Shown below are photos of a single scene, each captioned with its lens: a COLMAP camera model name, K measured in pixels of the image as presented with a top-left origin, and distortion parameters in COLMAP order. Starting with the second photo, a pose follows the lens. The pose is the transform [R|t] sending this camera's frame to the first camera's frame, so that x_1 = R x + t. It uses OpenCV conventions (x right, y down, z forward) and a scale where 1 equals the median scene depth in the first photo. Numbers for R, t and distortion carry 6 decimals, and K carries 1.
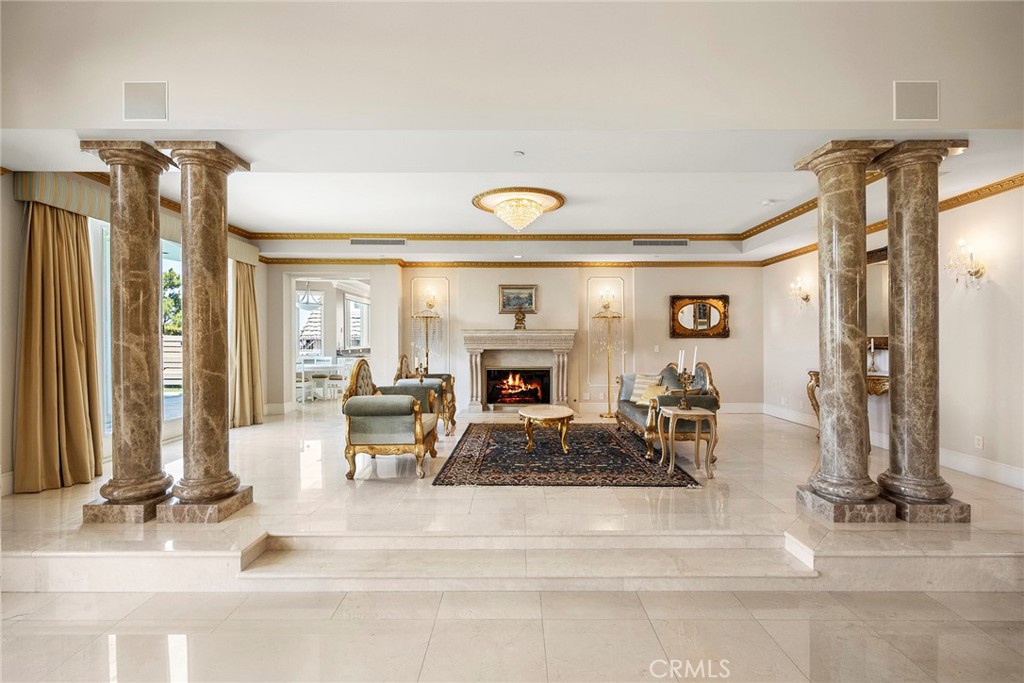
lens RADIAL K [[491.8, 0, 512.9], [0, 491.8, 341.4], [0, 0, 1]] dist [-0.012837, -0.000756]
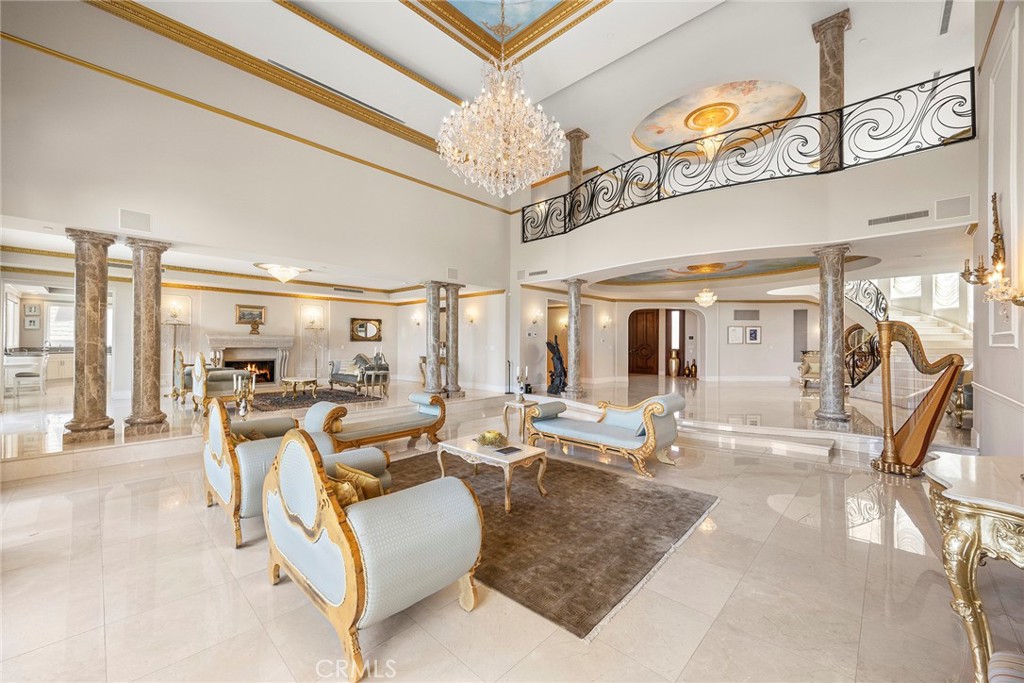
lens RADIAL K [[396.4, 0, 515.7], [0, 396.4, 341.4], [0, 0, 1]] dist [-0.002321, -0.000036]
pose [[0.692834, 0.011190, 0.721010, -0.392676], [-0.006342, 0.999935, -0.009424, 0.004025], [-0.721069, 0.001957, 0.692861, -0.566447]]
